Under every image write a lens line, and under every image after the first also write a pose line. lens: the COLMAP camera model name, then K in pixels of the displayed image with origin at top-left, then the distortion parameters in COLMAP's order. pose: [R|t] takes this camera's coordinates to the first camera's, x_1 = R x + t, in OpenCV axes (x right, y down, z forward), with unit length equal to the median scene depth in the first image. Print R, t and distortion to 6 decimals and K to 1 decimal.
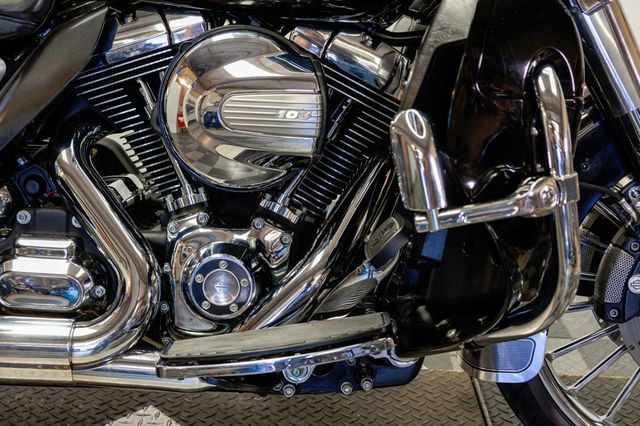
lens RADIAL K [[916.3, 0, 325.0], [0, 916.3, 213.8], [0, 0, 1]] dist [0.001599, 0.000000]
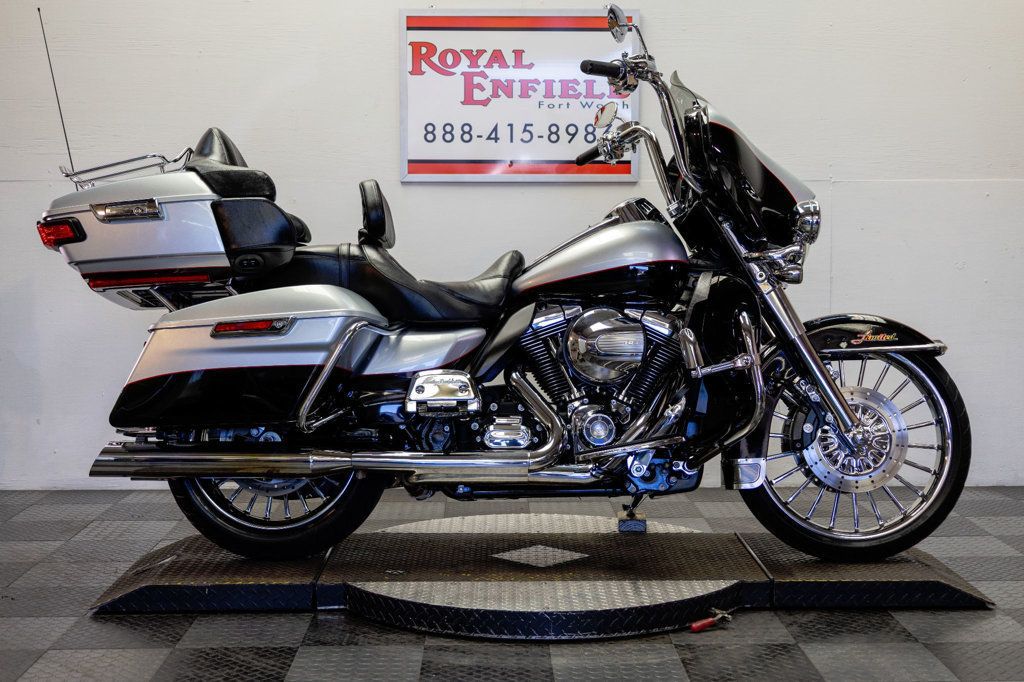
lens RADIAL K [[1466.1, 0, 510.6], [0, 1466.1, 344.5], [0, 0, 1]] dist [0.001599, 0.000000]
pose [[0.998912, -0.045917, -0.008164, -0.268199], [0.042291, 0.965633, -0.256447, 0.707703], [0.019659, 0.255823, 0.966524, -2.160380]]
